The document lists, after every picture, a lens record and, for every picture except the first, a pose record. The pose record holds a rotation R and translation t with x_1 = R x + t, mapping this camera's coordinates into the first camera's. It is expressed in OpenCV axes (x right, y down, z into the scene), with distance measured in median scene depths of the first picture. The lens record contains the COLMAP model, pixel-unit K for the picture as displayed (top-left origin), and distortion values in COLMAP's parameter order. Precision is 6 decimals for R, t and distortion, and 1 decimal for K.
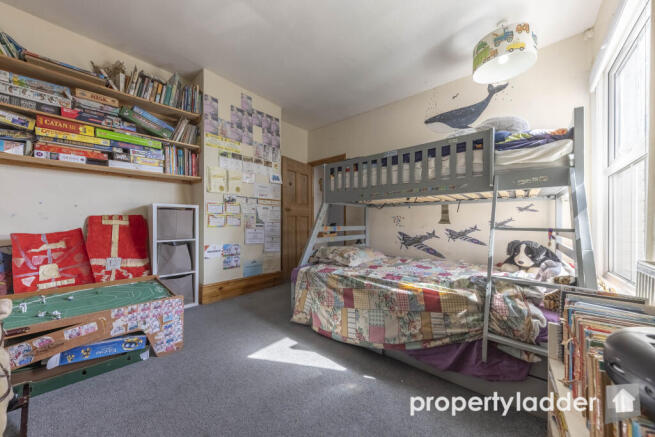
lens RADIAL K [[226.1, 0, 327.1], [0, 226.1, 220.5], [0, 0, 1]] dist [0.001591, -0.002042]
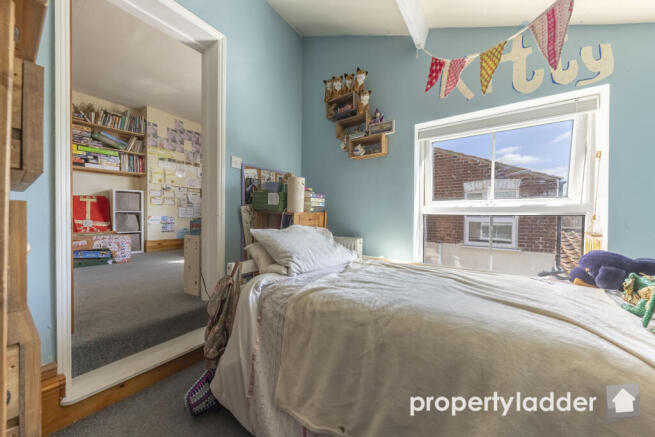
lens RADIAL K [[226.1, 0, 327.8], [0, 226.1, 216.9], [0, 0, 1]] dist [0.001591, -0.002042]
pose [[0.993175, 0.000285, 0.116636, 0.573110], [-0.000809, 0.999990, 0.004449, 0.115472], [-0.116634, -0.004513, 0.993165, -0.791455]]
